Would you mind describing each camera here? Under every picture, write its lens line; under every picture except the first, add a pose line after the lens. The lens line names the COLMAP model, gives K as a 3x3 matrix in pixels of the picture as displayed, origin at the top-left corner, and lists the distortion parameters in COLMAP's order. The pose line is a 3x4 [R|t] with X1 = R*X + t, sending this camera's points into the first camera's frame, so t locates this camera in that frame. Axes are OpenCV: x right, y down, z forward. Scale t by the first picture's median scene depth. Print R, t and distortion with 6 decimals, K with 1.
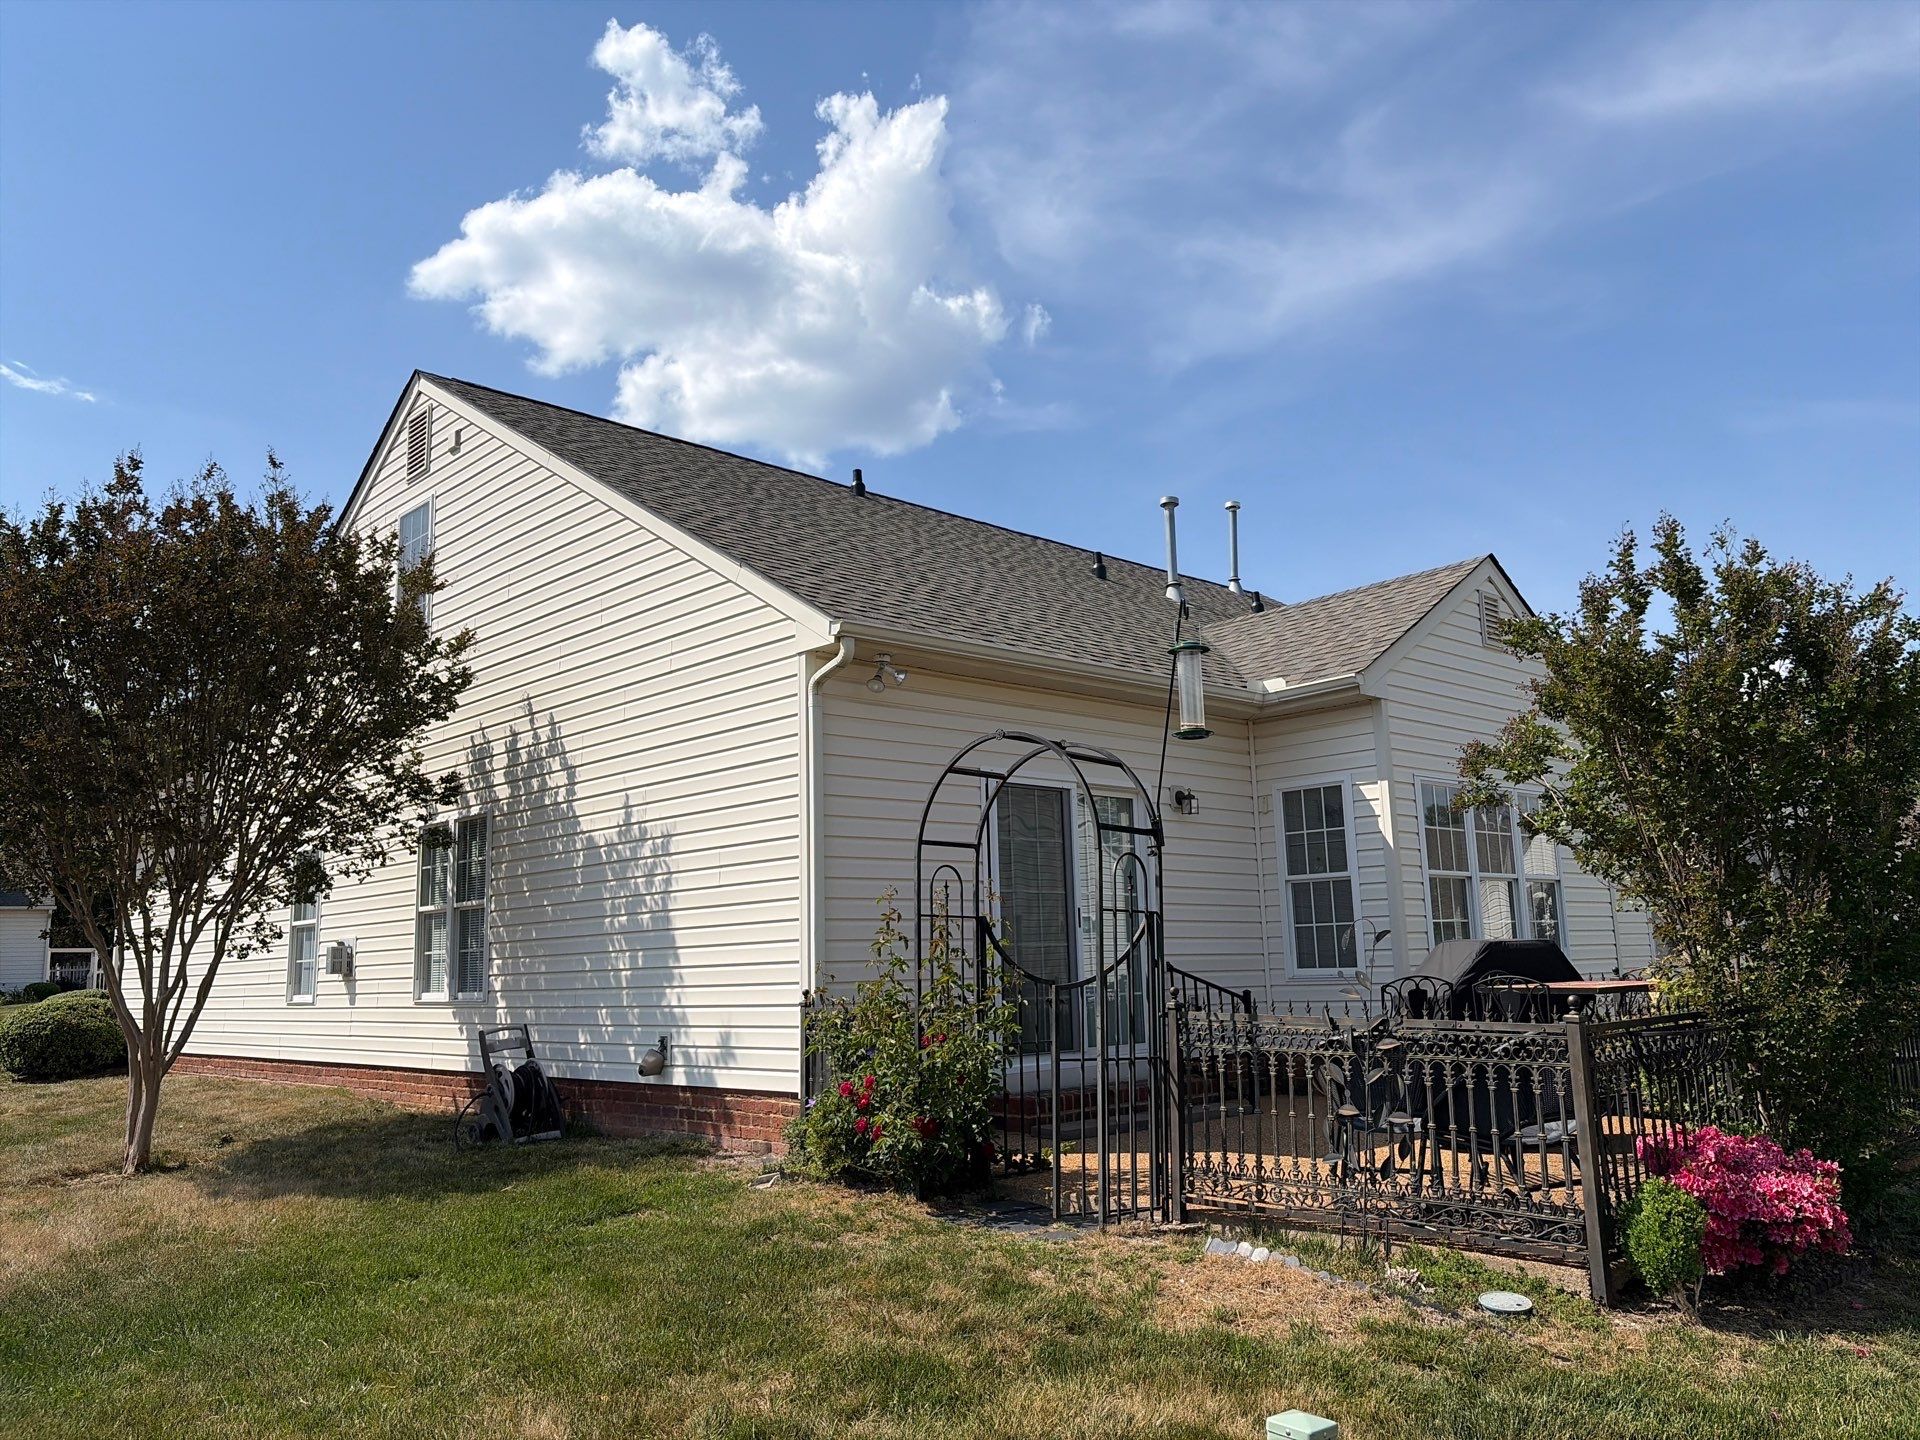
lens RADIAL K [[1446.1, 0, 958.7], [0, 1446.1, 722.5], [0, 0, 1]] dist [0.043220, -0.032812]
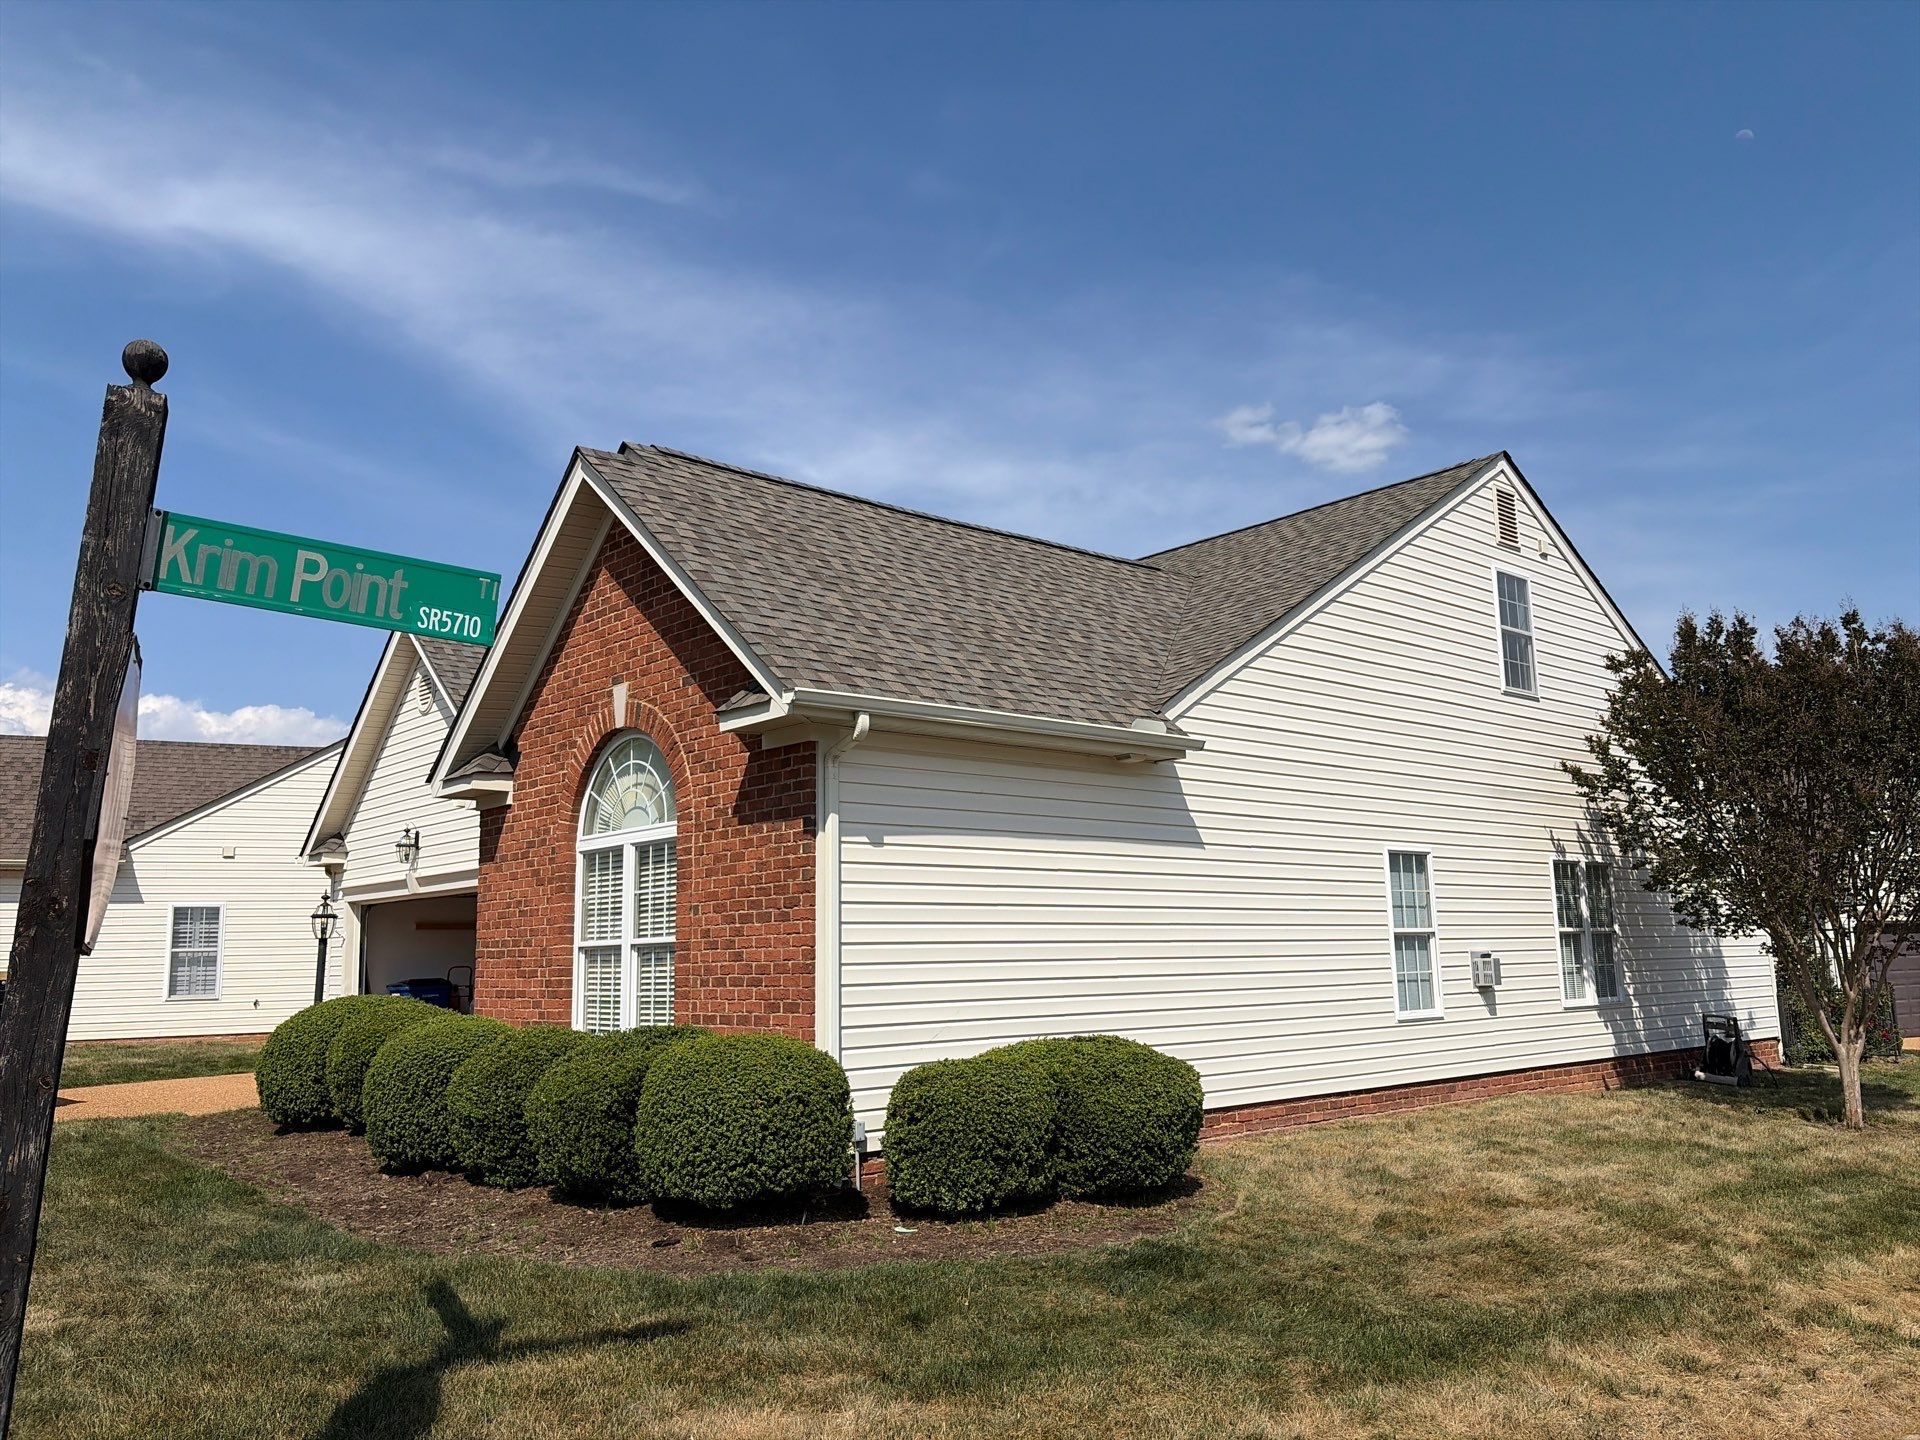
lens RADIAL K [[1446.1, 0, 946.7], [0, 1446.1, 718.7], [0, 0, 1]] dist [0.043220, -0.032812]
pose [[0.046894, 0.183360, 0.981927, -2.492599], [-0.151266, 0.972975, -0.174464, 0.380620], [-0.987380, -0.140351, 0.073362, 2.230188]]
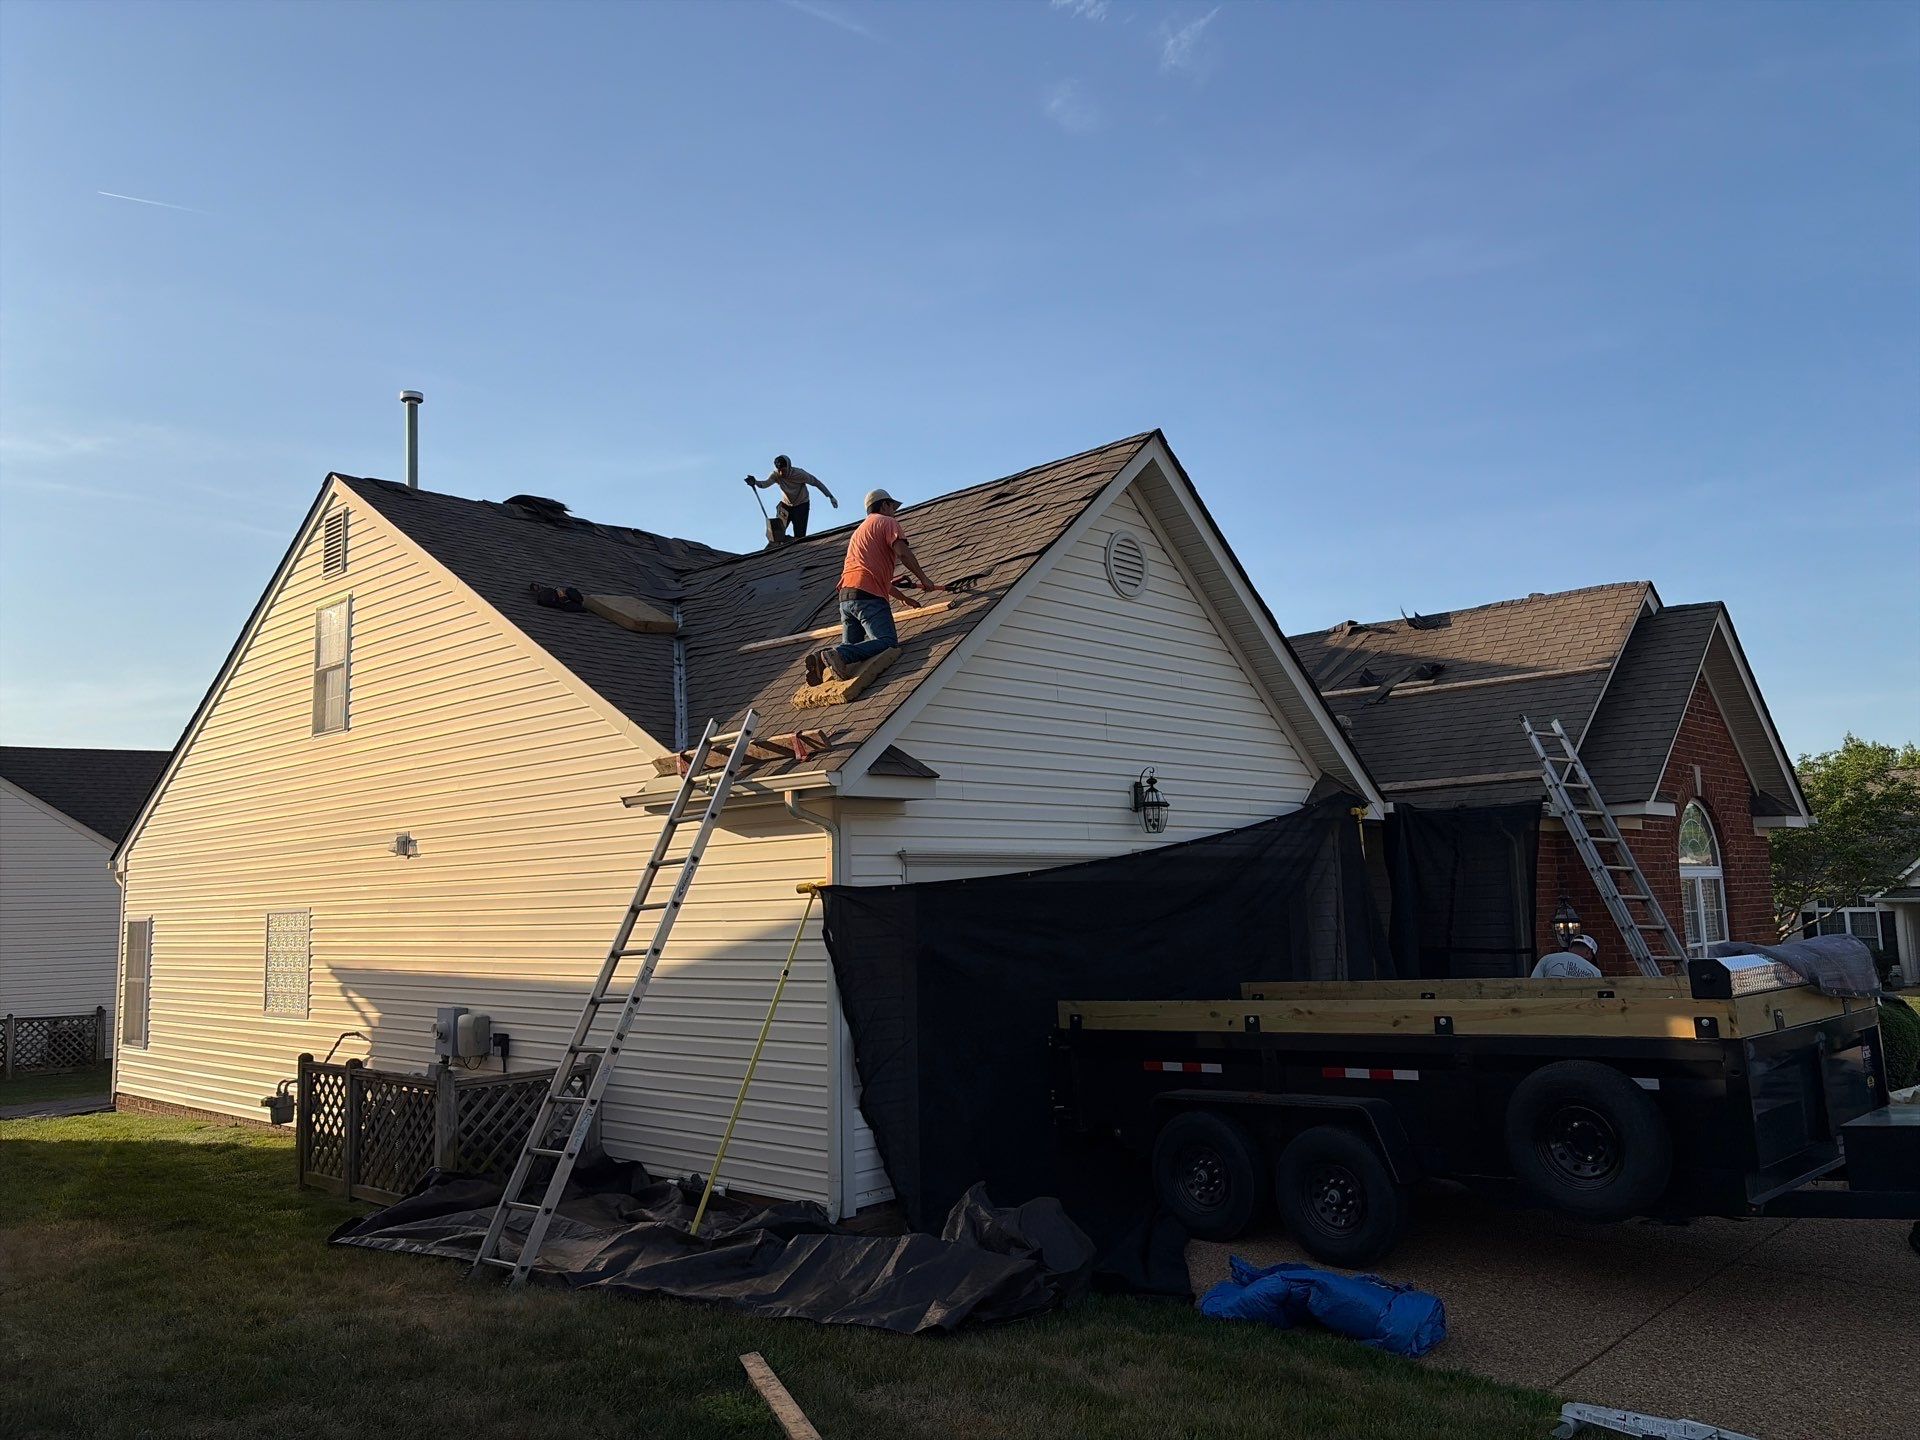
lens RADIAL K [[1446.1, 0, 965.0], [0, 1446.1, 719.8], [0, 0, 1]] dist [0.043220, -0.032812]
pose [[-0.998260, 0.039608, -0.043686, -0.136061], [0.050650, 0.955294, -0.291286, 0.619677], [0.030196, -0.292992, -0.955638, 4.478883]]
